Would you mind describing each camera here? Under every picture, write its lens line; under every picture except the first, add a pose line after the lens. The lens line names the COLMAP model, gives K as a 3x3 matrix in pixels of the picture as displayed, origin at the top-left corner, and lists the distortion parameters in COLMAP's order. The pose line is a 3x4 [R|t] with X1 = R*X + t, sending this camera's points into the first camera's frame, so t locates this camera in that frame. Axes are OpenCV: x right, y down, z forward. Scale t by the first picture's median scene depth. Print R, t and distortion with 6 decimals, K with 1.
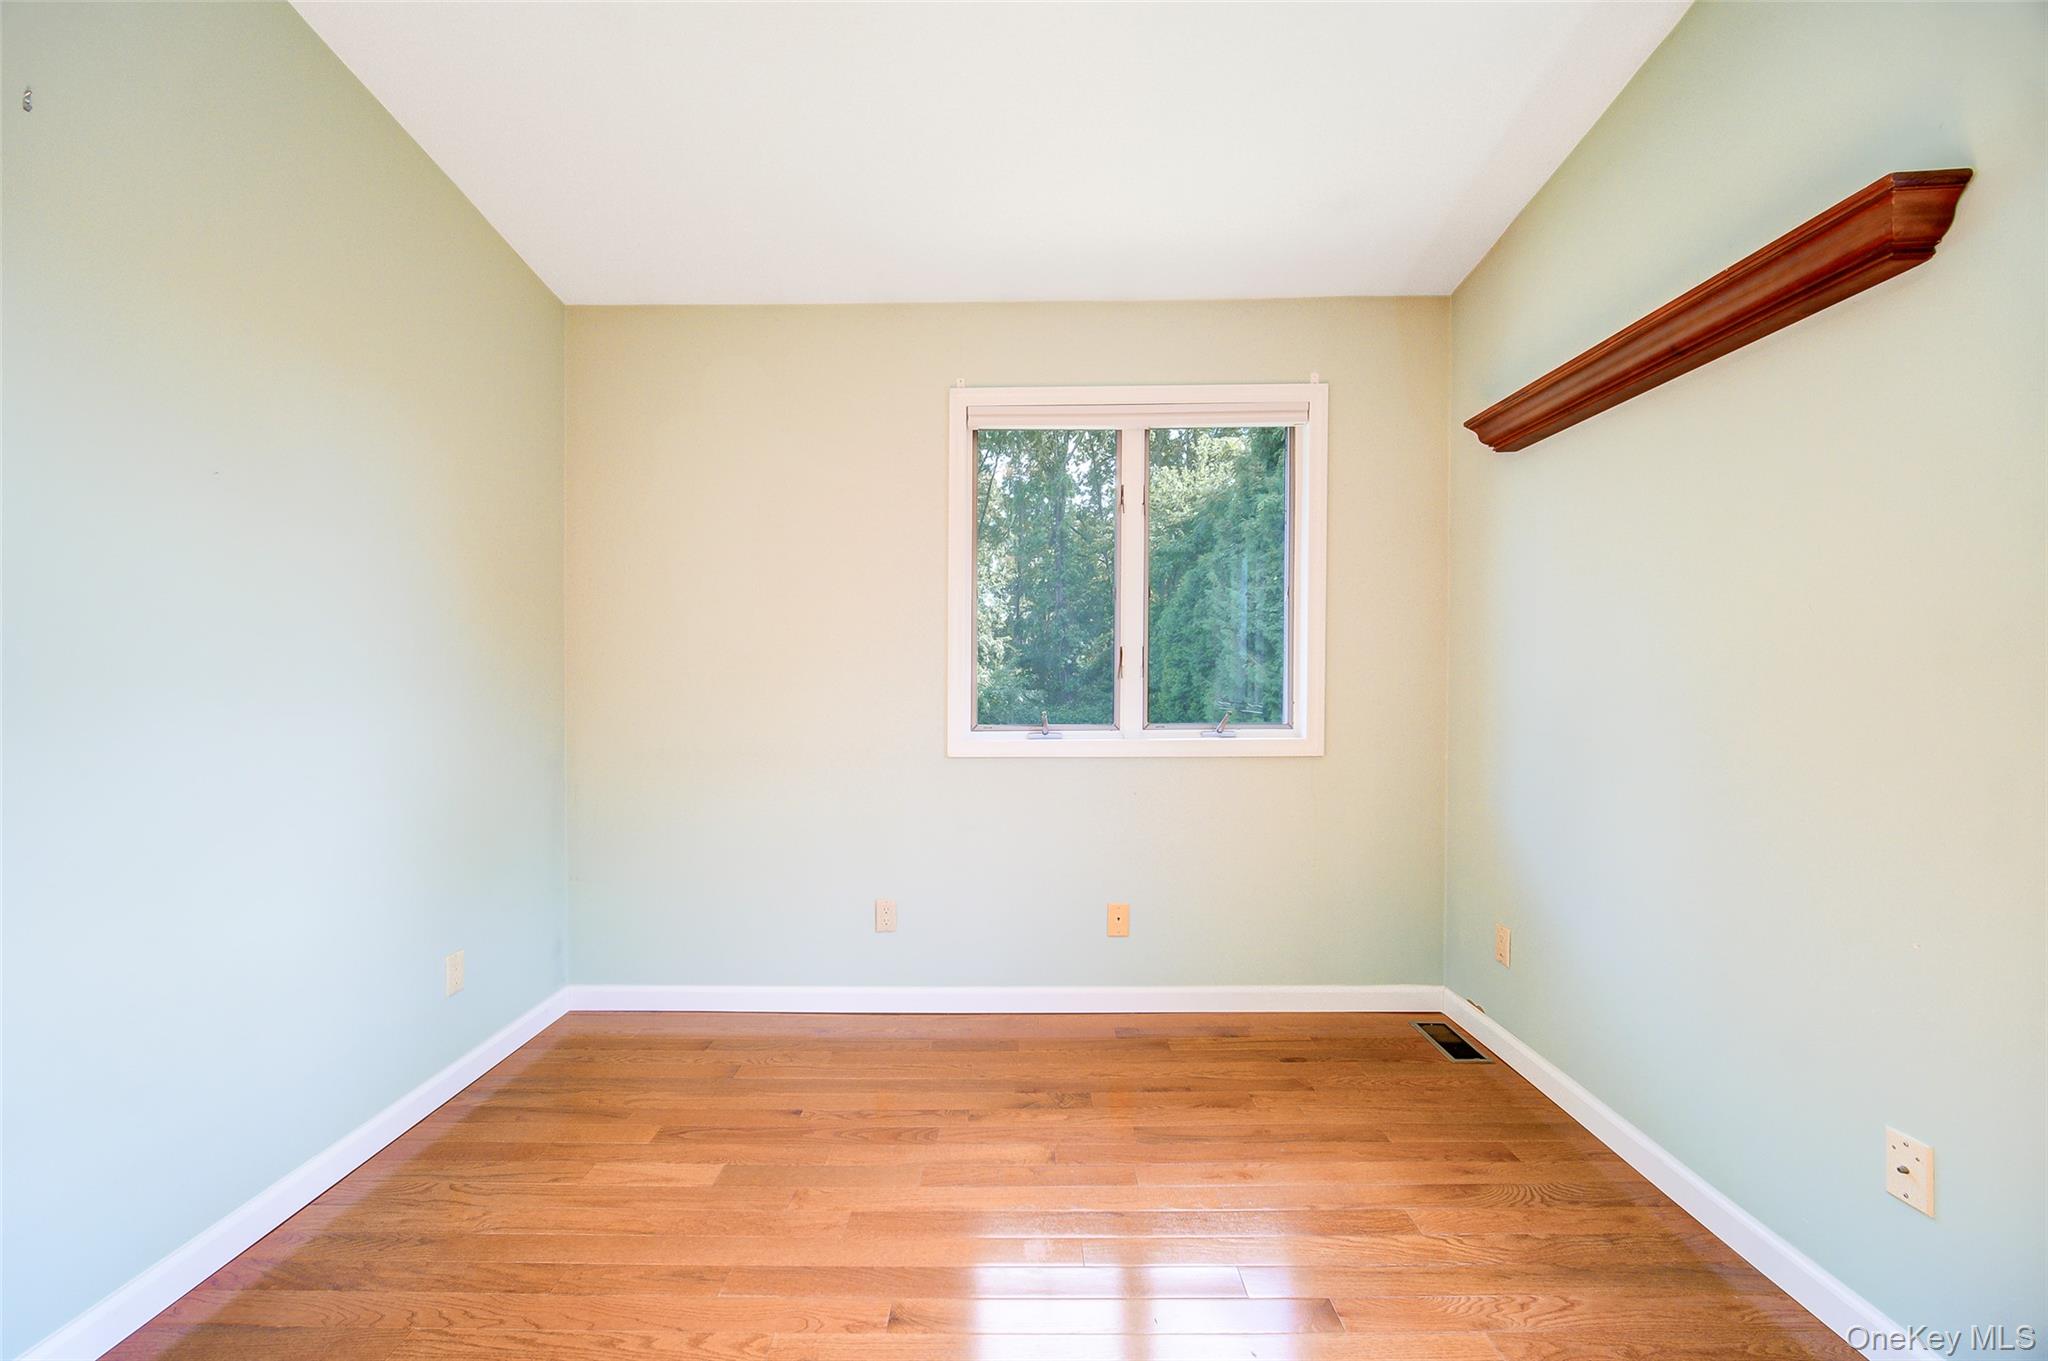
lens RADIAL K [[817.6, 0, 1009.5], [0, 817.6, 687.3], [0, 0, 1]] dist [0.000300, -0.000186]
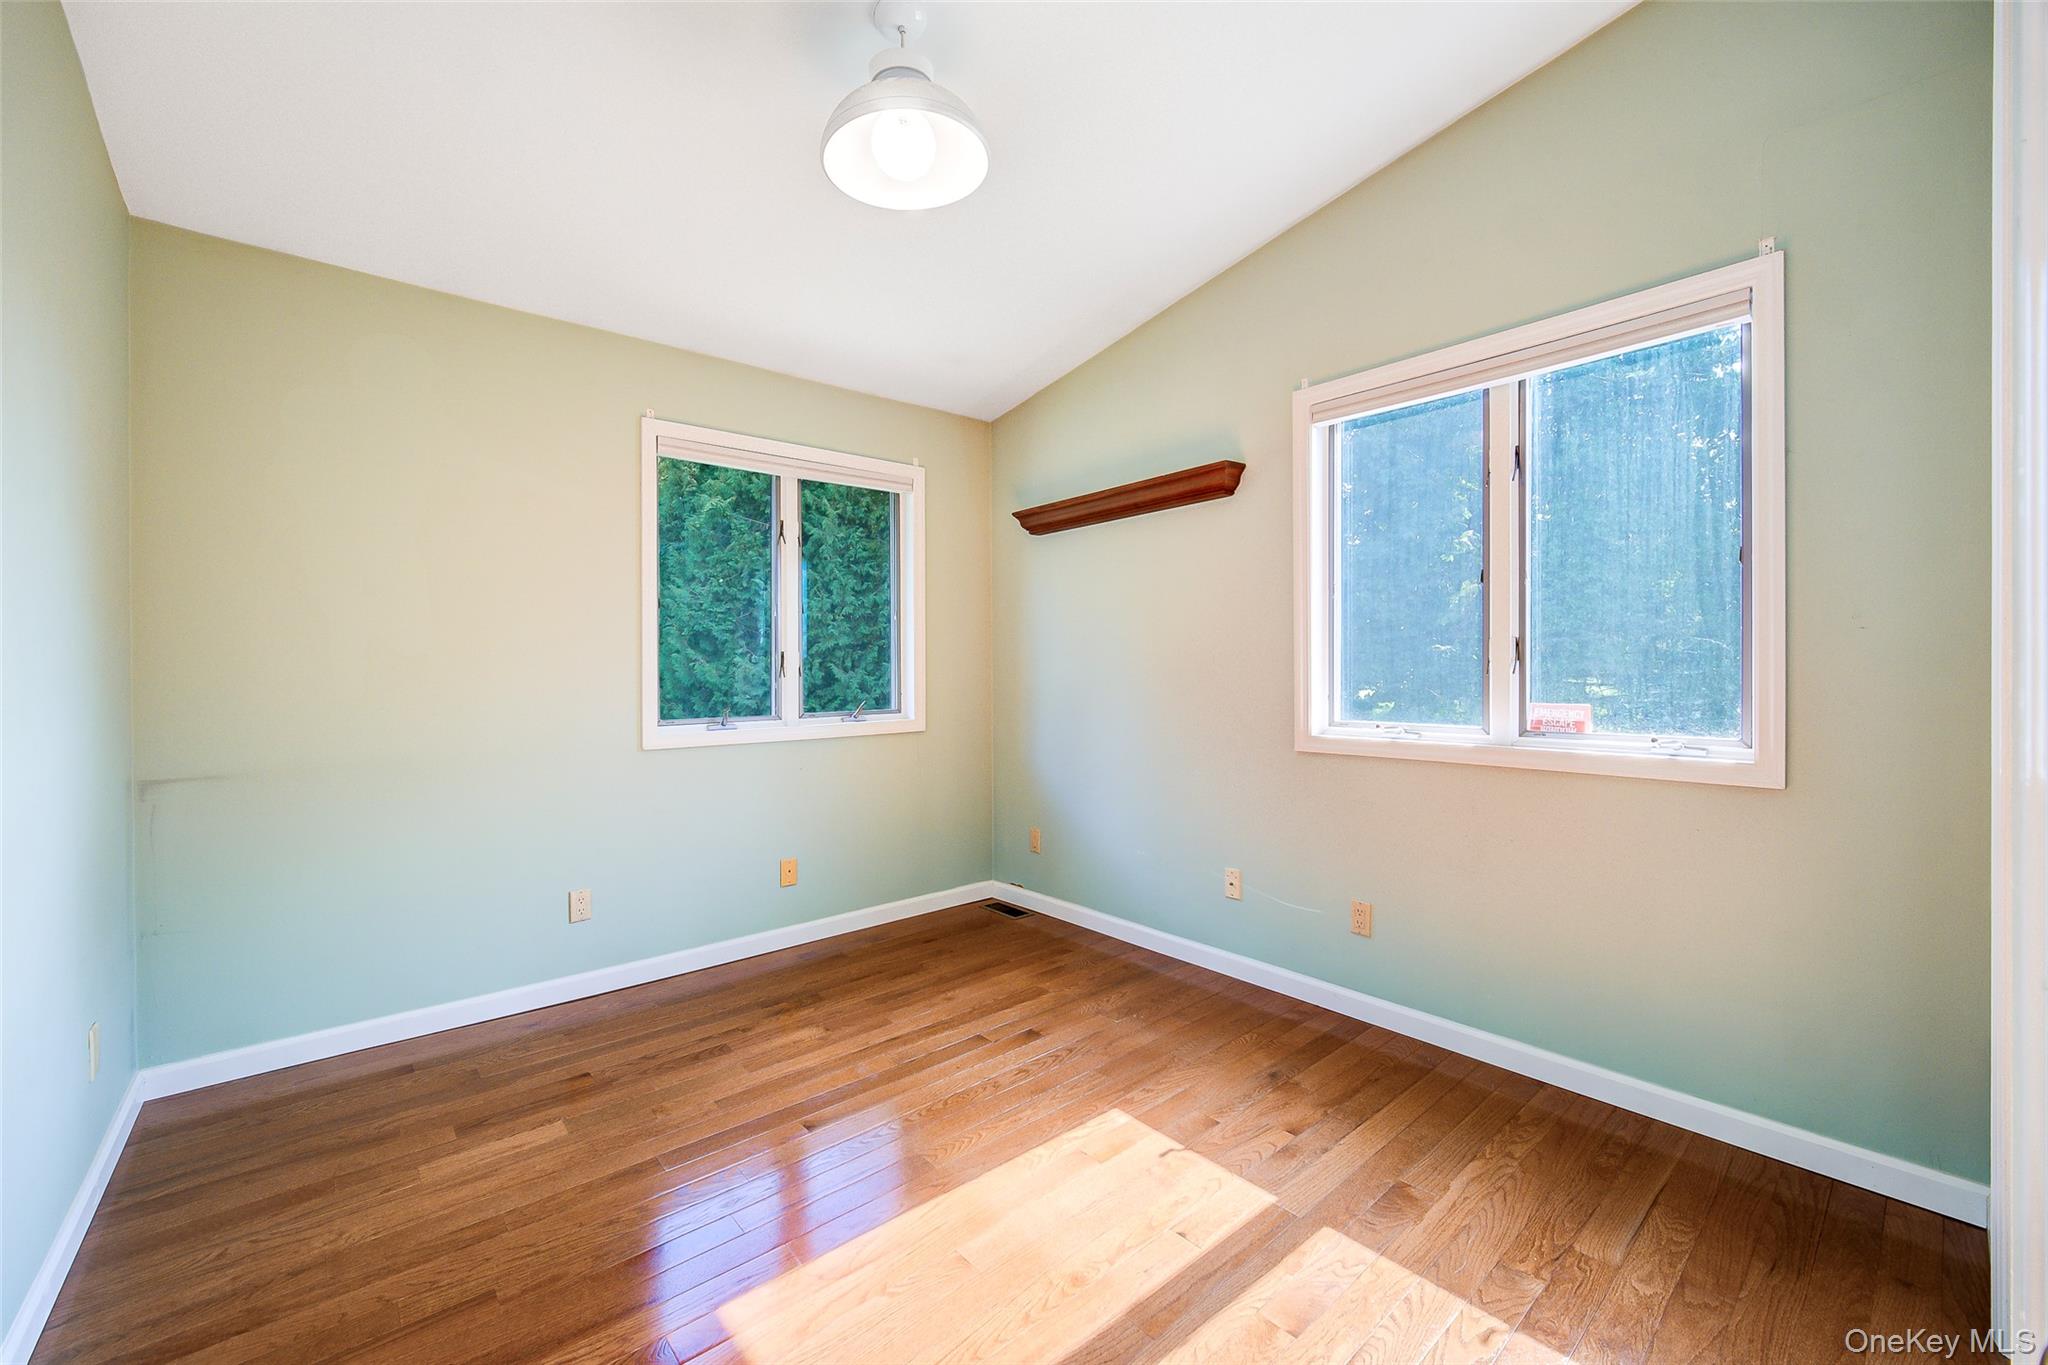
lens RADIAL K [[820.3, 0, 1027.9], [0, 820.3, 688.8], [0, 0, 1]] dist [-0.003062, -0.000191]
pose [[0.745972, -0.019379, 0.665696, -0.543195], [0.016137, 0.999809, 0.011022, -0.002357], [-0.665782, 0.002520, 0.746142, -0.222051]]
